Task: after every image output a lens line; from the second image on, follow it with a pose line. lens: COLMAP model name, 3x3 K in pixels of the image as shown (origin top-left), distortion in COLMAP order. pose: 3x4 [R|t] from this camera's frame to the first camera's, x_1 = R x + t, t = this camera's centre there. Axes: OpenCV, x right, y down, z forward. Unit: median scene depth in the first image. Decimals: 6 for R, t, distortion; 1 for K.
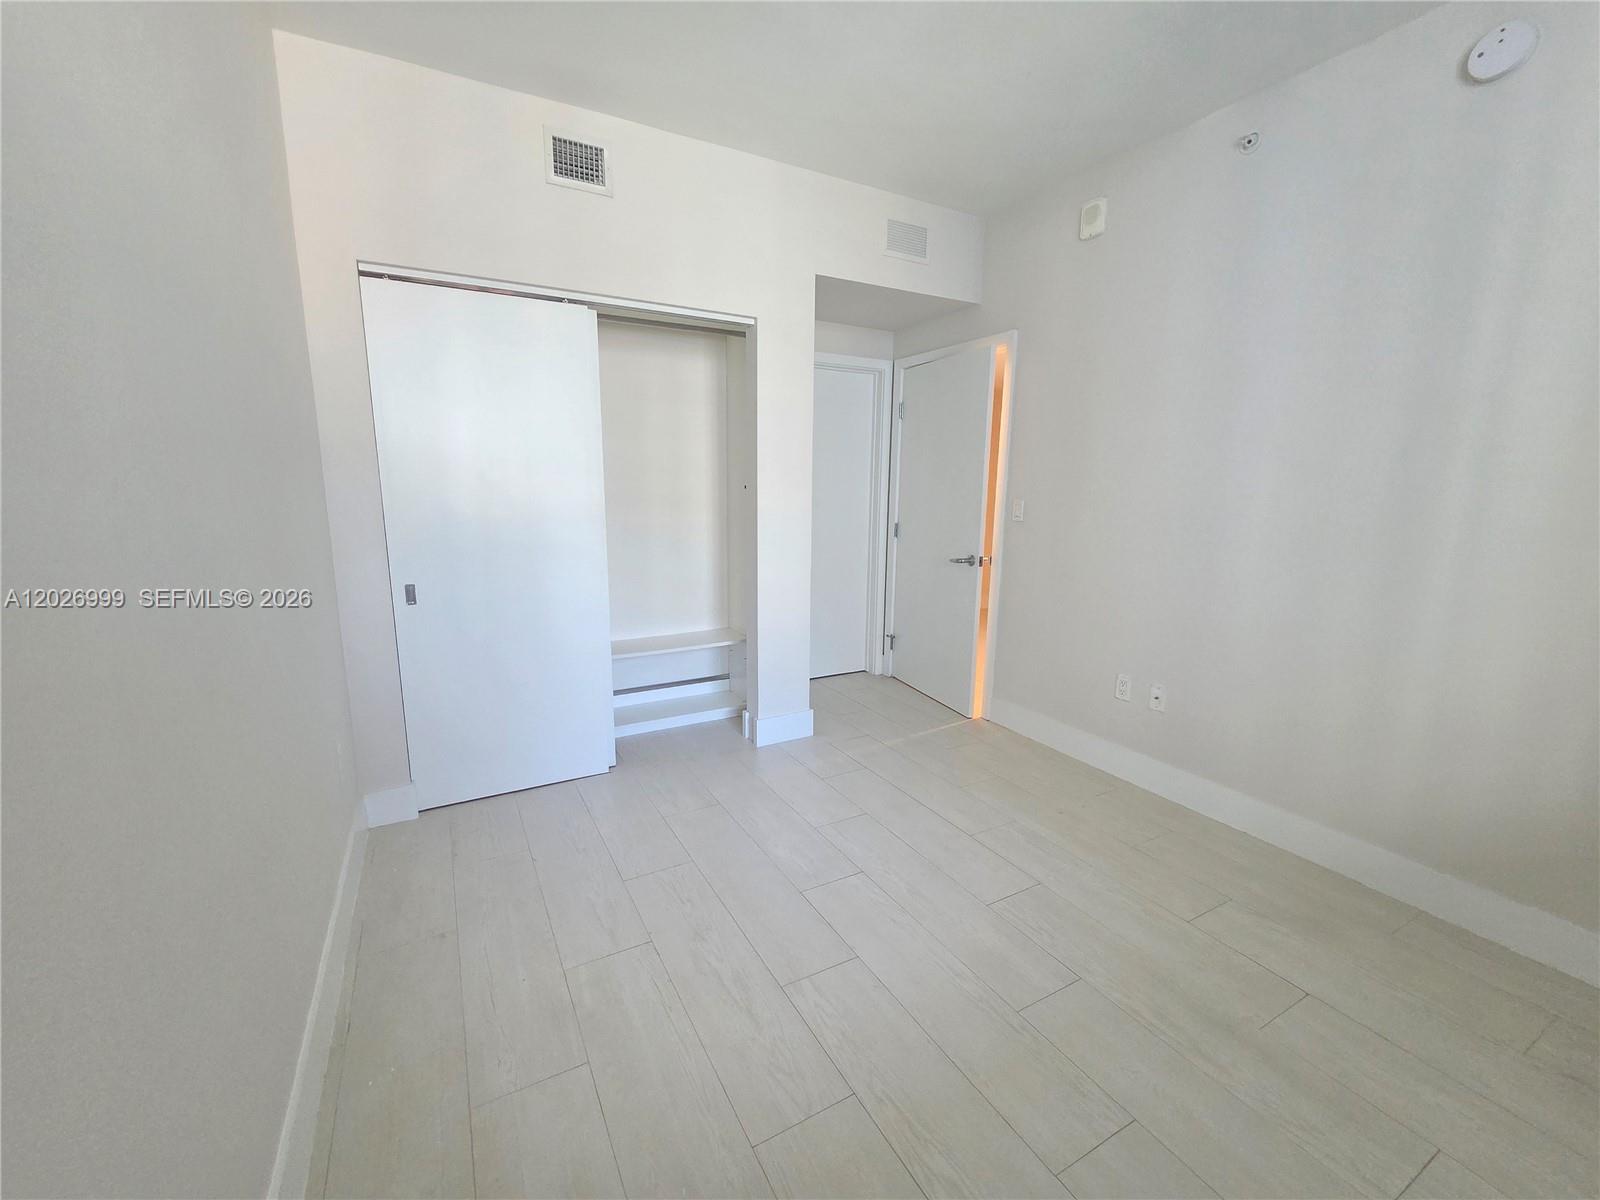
lens RADIAL K [[655.6, 0, 800.0], [0, 655.6, 600.0], [0, 0, 1]] dist [-0.001551, -0.000143]
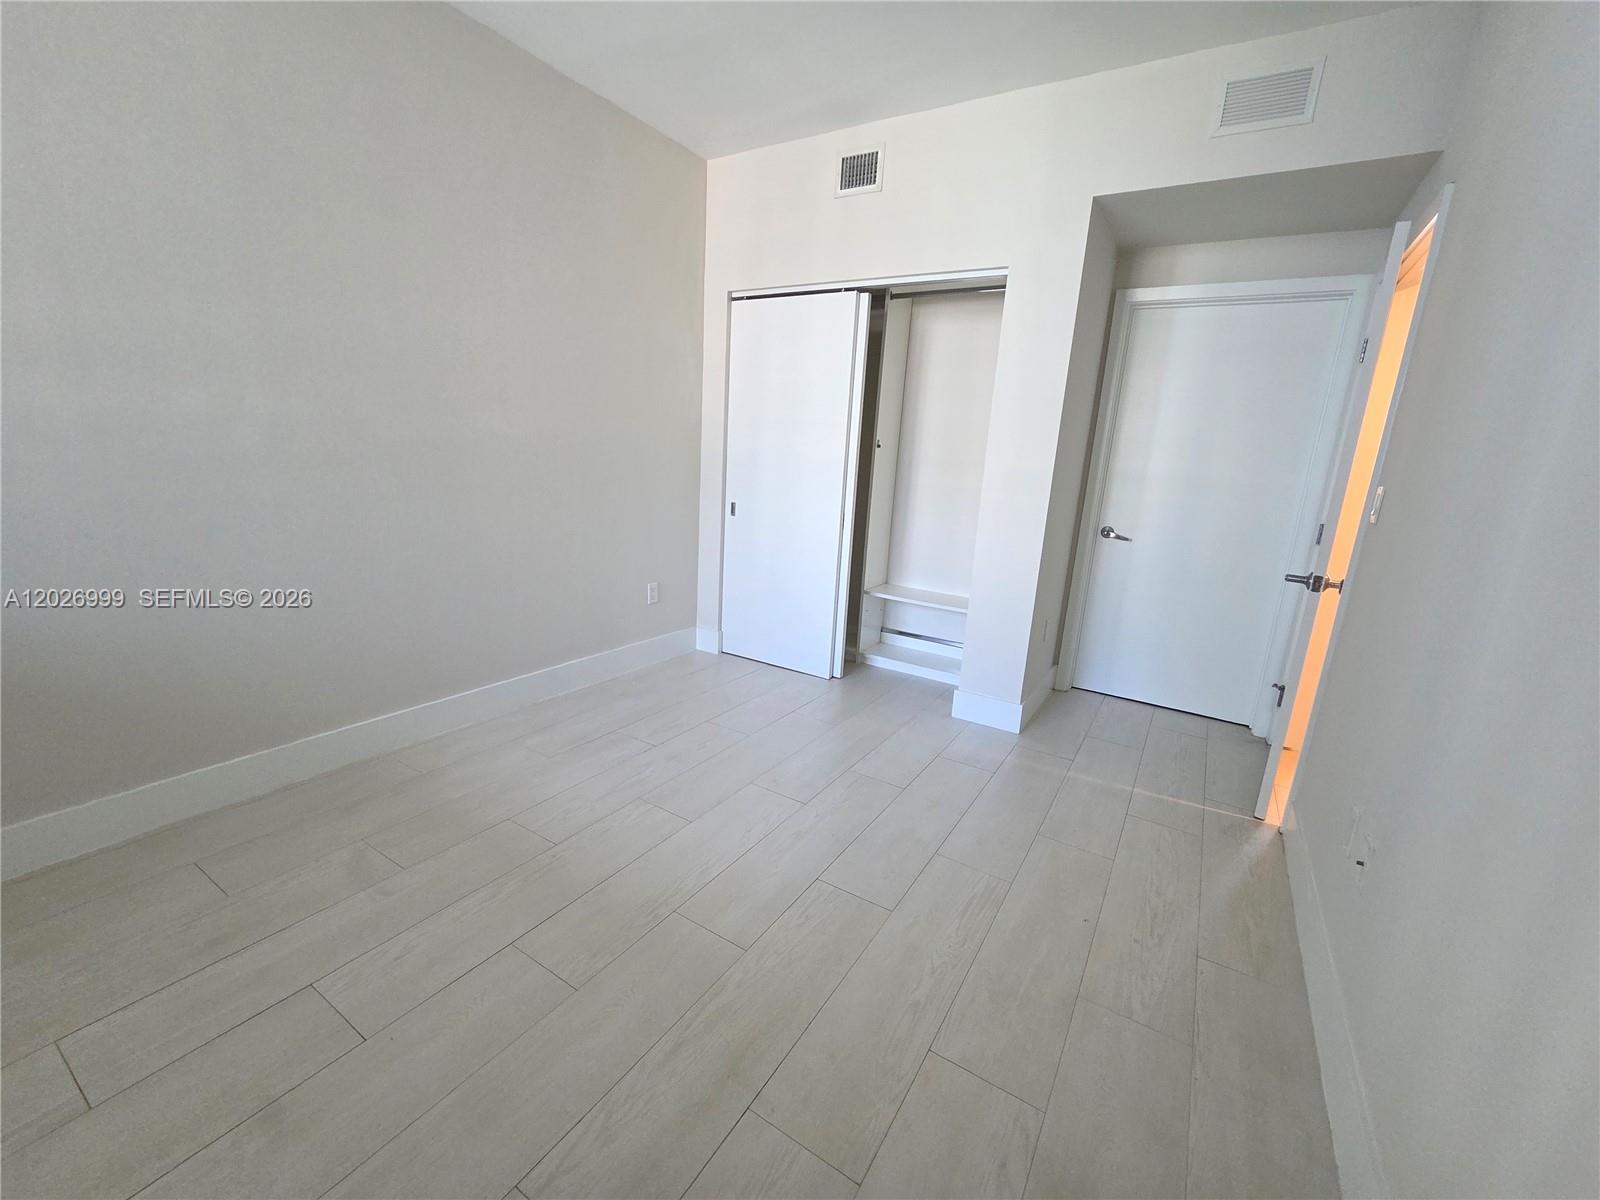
lens RADIAL K [[650.4, 0, 800.0], [0, 650.4, 600.0], [0, 0, 1]] dist [0.000428, -0.000239]
pose [[0.486562, 0.221295, -0.845154, 0.765435], [-0.204063, 0.969416, 0.136351, -0.038831], [0.849480, 0.106121, 0.516839, 0.351828]]
